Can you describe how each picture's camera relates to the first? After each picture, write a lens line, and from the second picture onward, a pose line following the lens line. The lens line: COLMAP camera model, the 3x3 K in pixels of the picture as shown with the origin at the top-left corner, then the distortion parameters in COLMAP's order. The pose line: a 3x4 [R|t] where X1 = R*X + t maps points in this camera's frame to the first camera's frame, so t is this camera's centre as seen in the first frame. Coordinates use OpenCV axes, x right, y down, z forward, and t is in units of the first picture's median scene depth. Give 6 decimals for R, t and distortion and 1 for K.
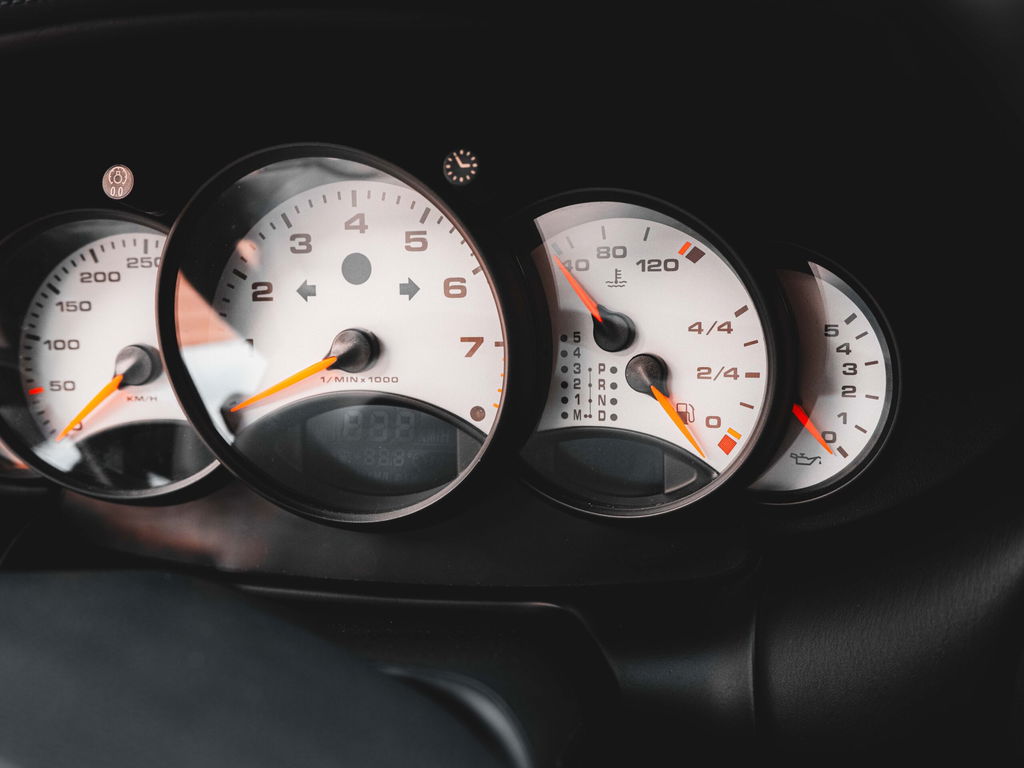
lens RADIAL K [[763.0, 0, 512.7], [0, 763.0, 380.4], [0, 0, 1]] dist [0.009642, 0.002140]
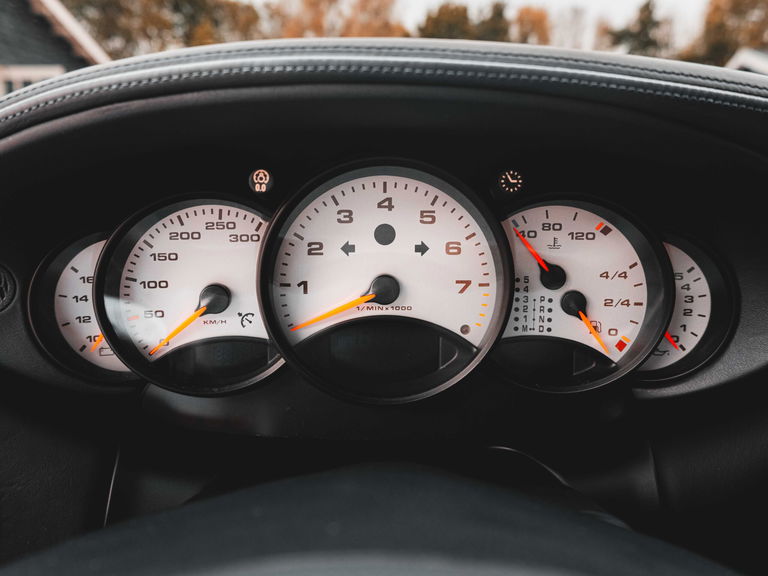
lens RADIAL K [[528.8, 0, 383.7], [0, 528.8, 288.3], [0, 0, 1]] dist [-0.005214, -0.000023]
pose [[0.980628, -0.014555, 0.195339, -0.420140], [0.007706, 0.999330, 0.035777, -0.080345], [-0.195728, -0.033579, 0.980083, -0.012343]]
